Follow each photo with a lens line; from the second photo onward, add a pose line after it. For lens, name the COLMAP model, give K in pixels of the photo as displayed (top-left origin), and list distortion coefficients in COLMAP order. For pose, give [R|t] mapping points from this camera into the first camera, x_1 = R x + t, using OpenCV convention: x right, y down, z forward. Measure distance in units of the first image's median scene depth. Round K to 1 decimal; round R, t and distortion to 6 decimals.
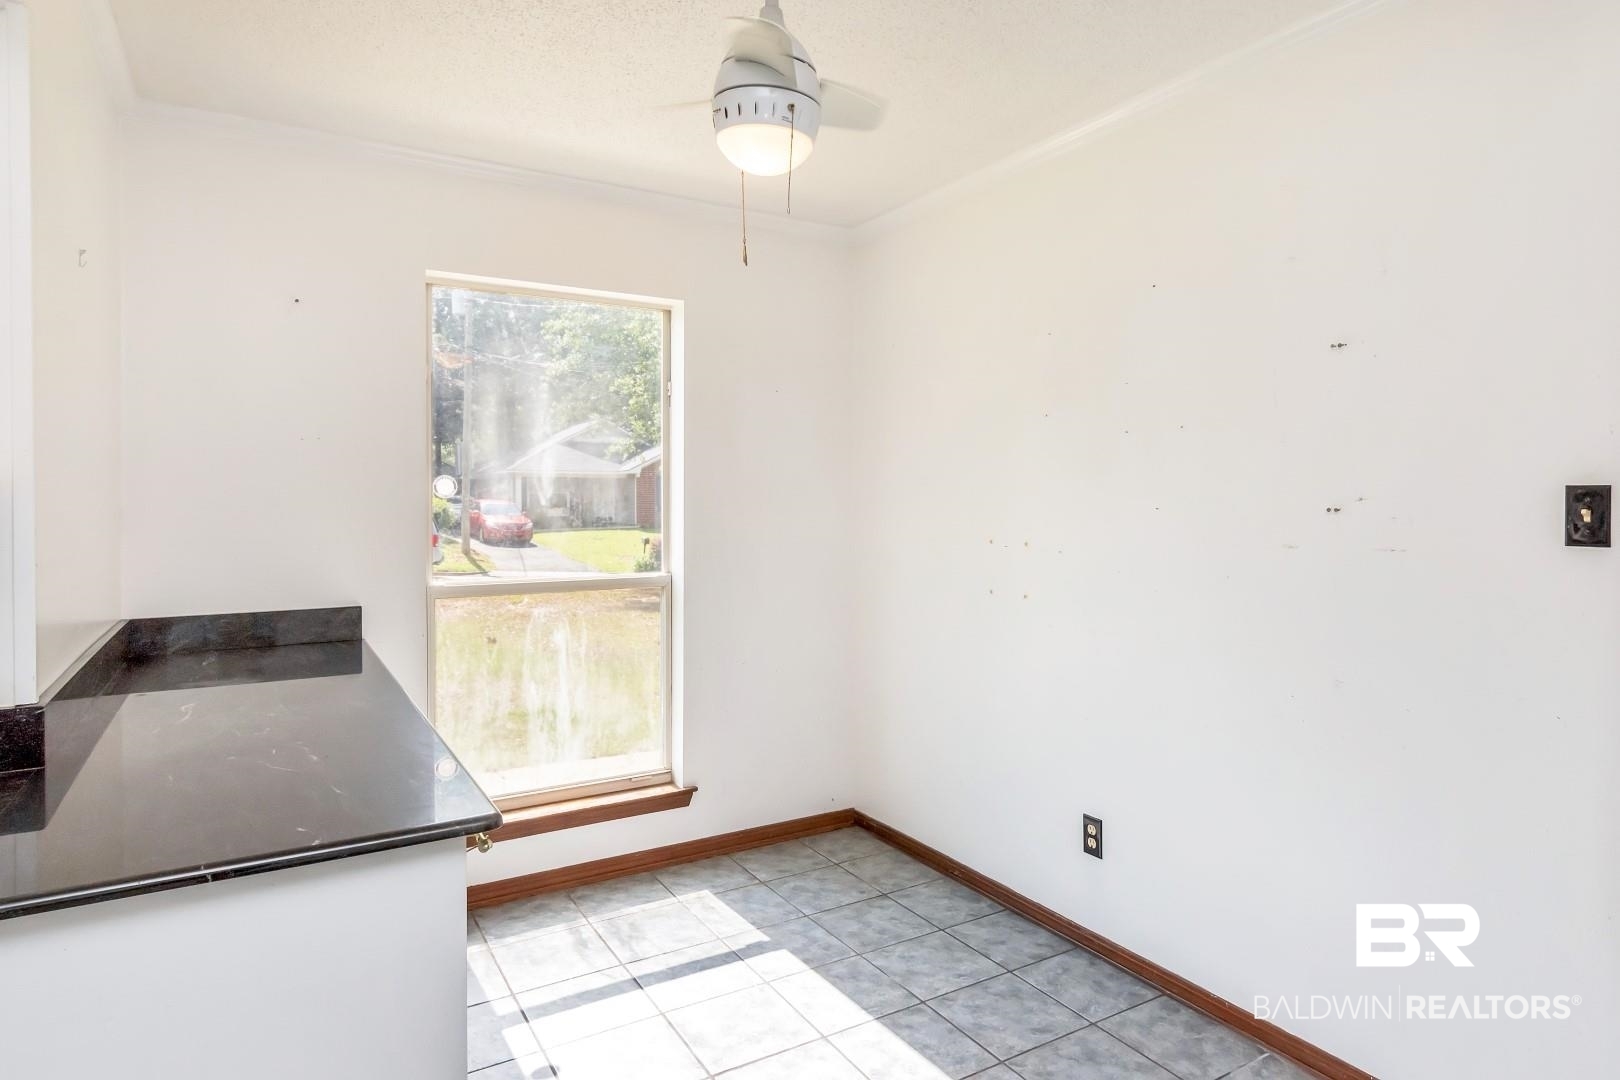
lens RADIAL K [[923.8, 0, 812.7], [0, 923.8, 499.2], [0, 0, 1]] dist [0.000385, -0.000506]
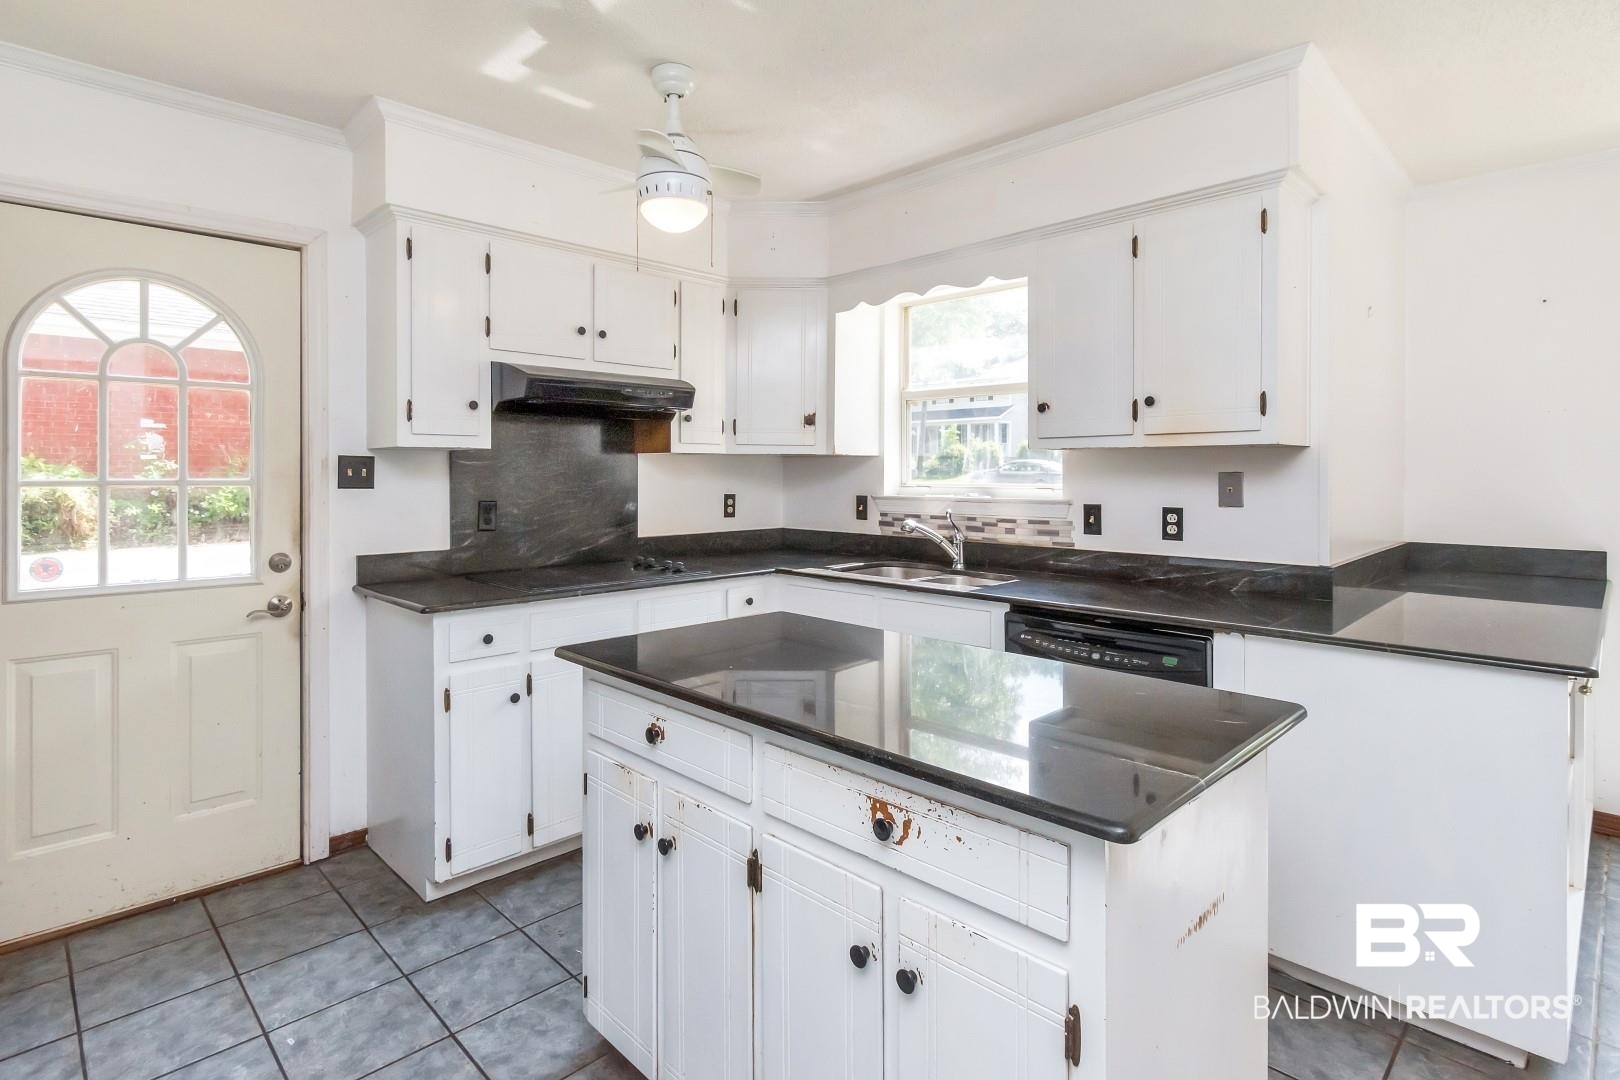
lens RADIAL K [[816.8, 0, 802.3], [0, 816.8, 478.0], [0, 0, 1]] dist [0.000984, -0.000431]
pose [[0.230335, 0.009509, -0.973065, 0.263496], [-0.002528, 0.999955, 0.009173, 0.015656], [0.973108, 0.000347, 0.230348, -0.210943]]
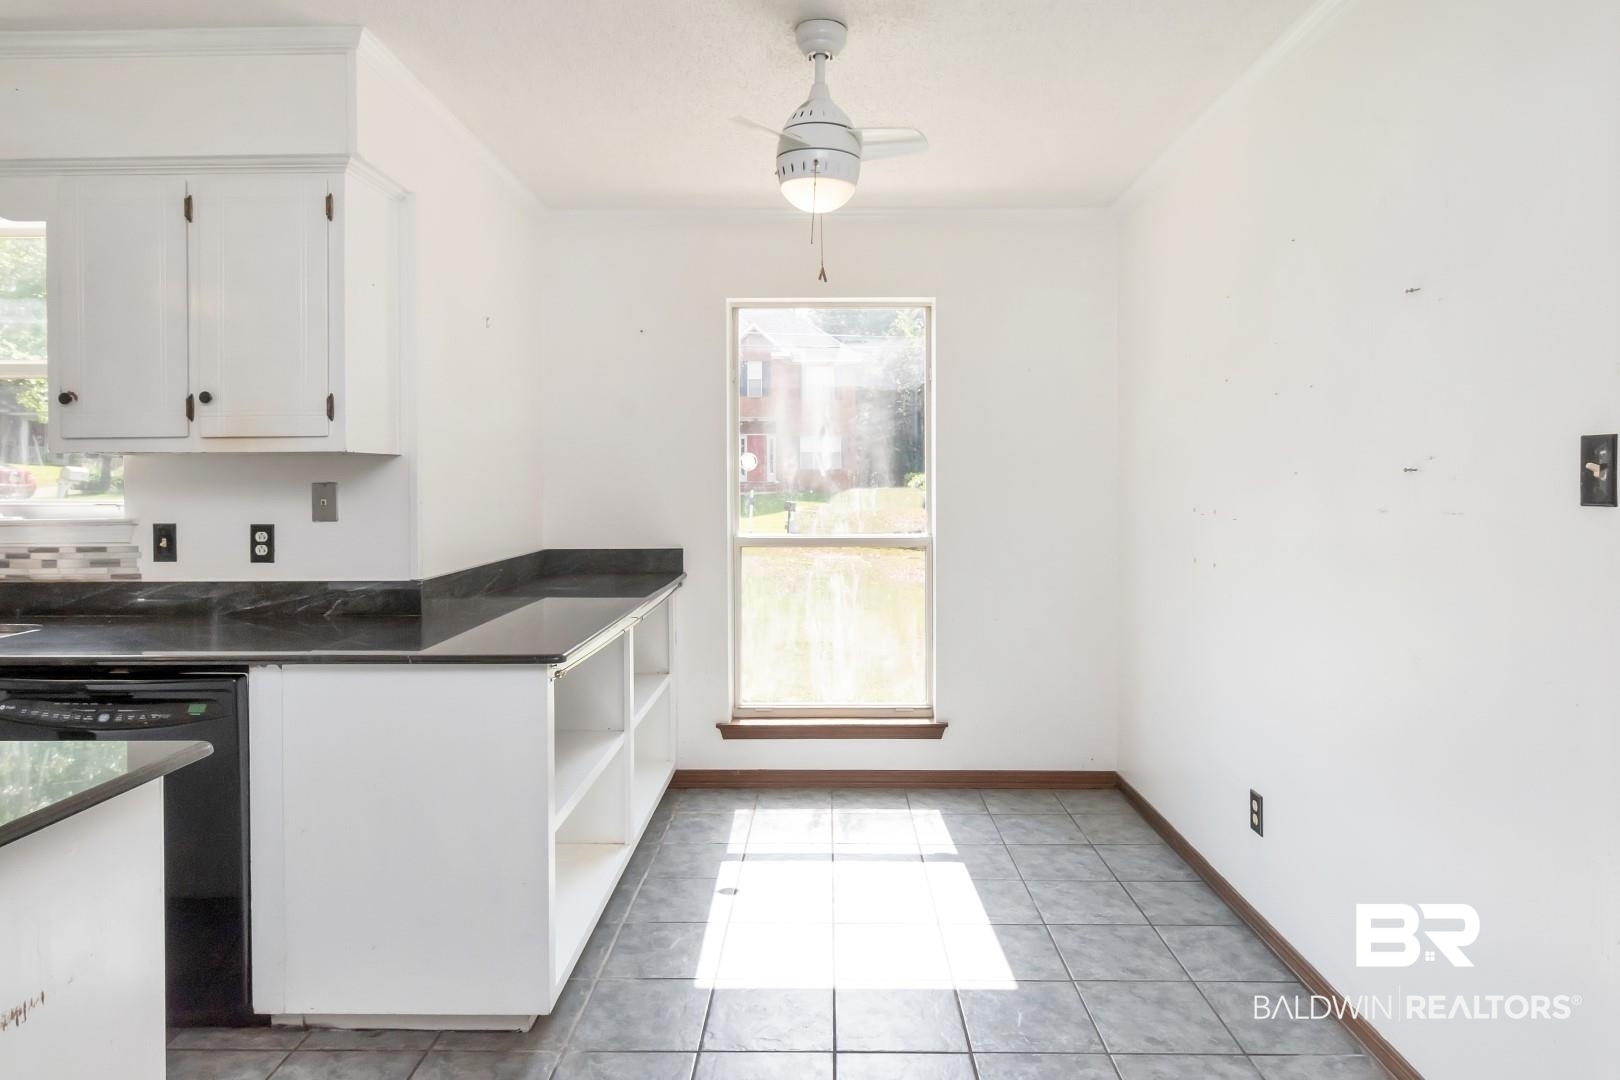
lens RADIAL K [[927.8, 0, 815.3], [0, 927.8, 481.9], [0, 0, 1]] dist [-0.001086, -0.001852]
pose [[0.849357, -0.001038, -0.527817, 0.390007], [0.001179, 0.999999, -0.000069, 0.016292], [0.527817, -0.000564, 0.849358, -0.063865]]
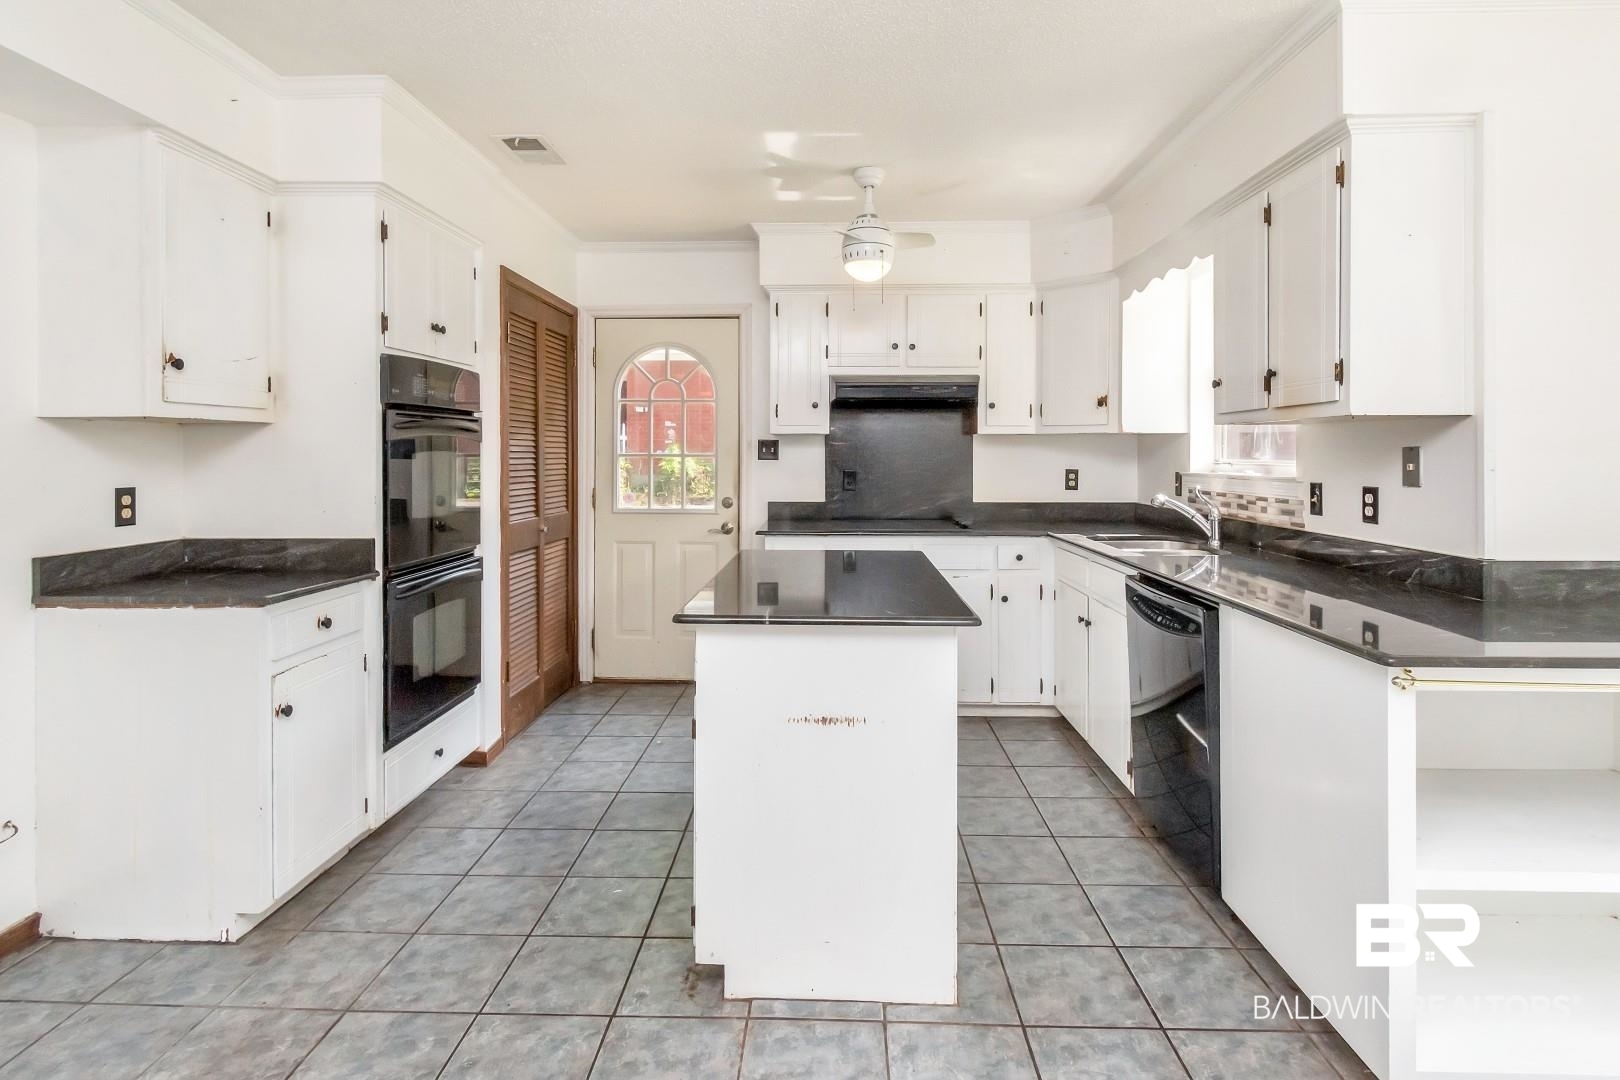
lens RADIAL K [[829.7, 0, 807.7], [0, 829.7, 455.0], [0, 0, 1]] dist [0.002306, -0.000435]
pose [[-0.547457, 0.003685, -0.836826, 0.478374], [-0.000970, 0.999987, 0.005037, 0.020983], [0.836833, 0.003569, -0.547446, 0.412005]]
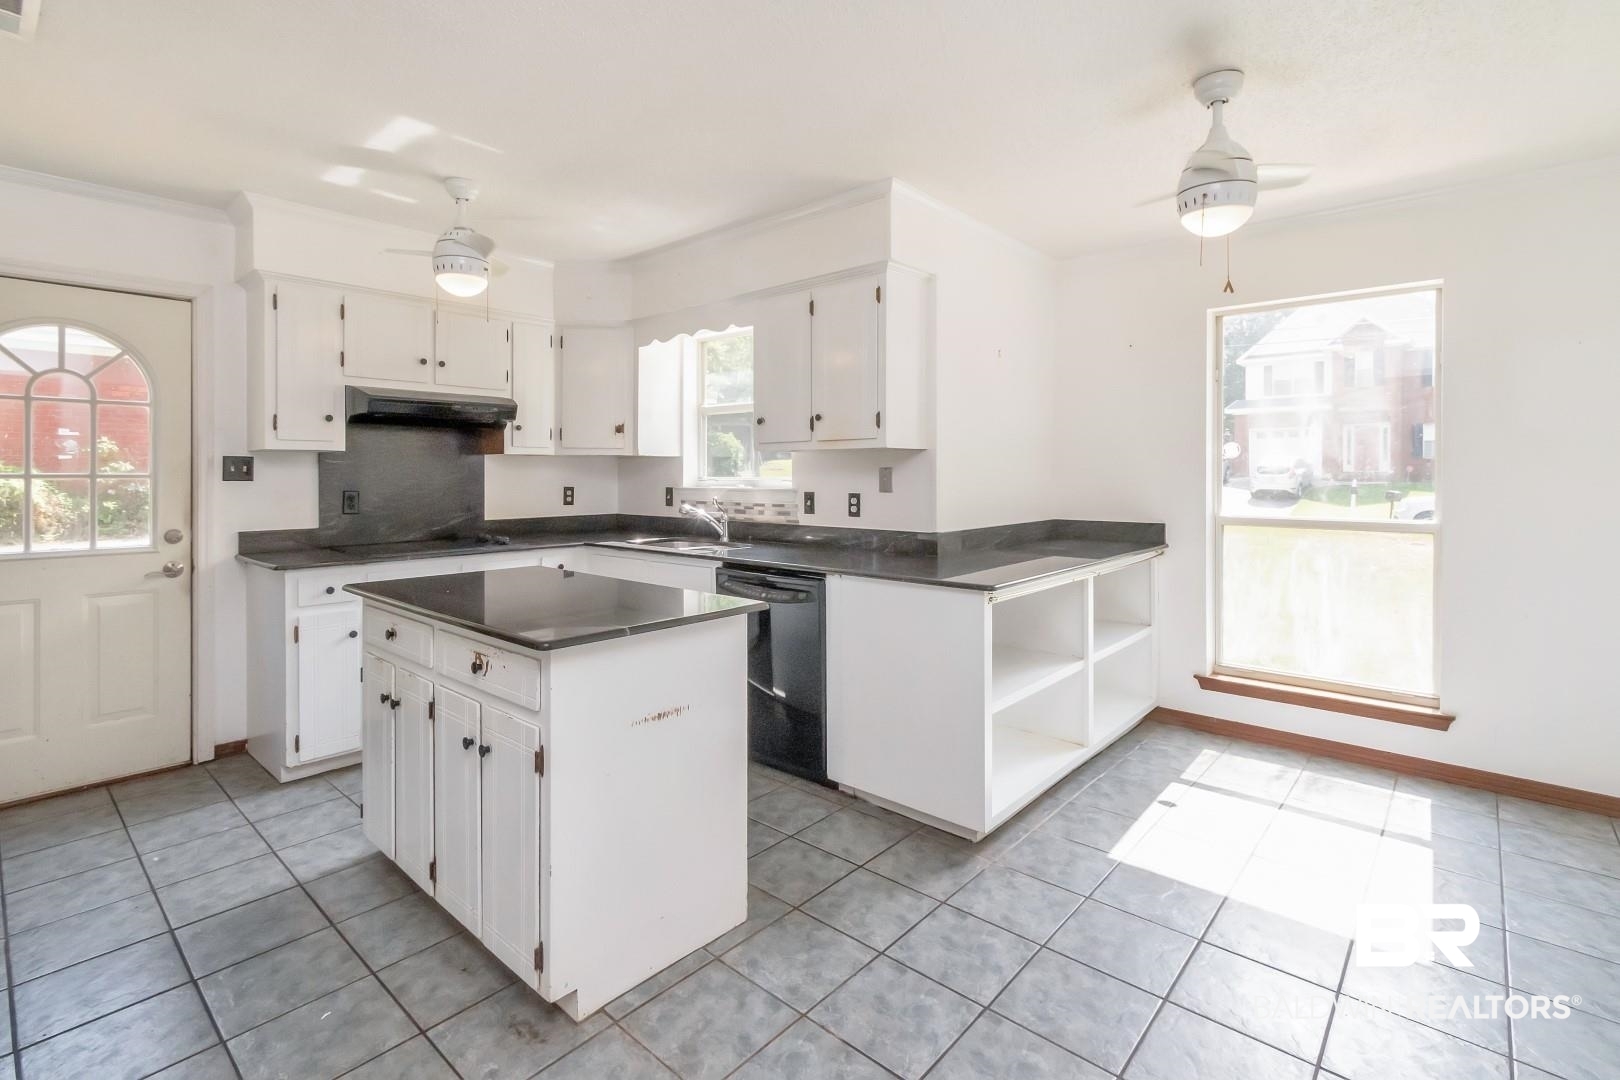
lens RADIAL K [[751.5, 0, 810.0], [0, 751.5, 475.1], [0, 0, 1]] dist [0.000604, -0.000023]
pose [[0.294884, 0.004203, -0.955524, 0.579377], [-0.000898, 0.999991, 0.004122, 0.023318], [0.955533, -0.000358, 0.294885, 0.000741]]
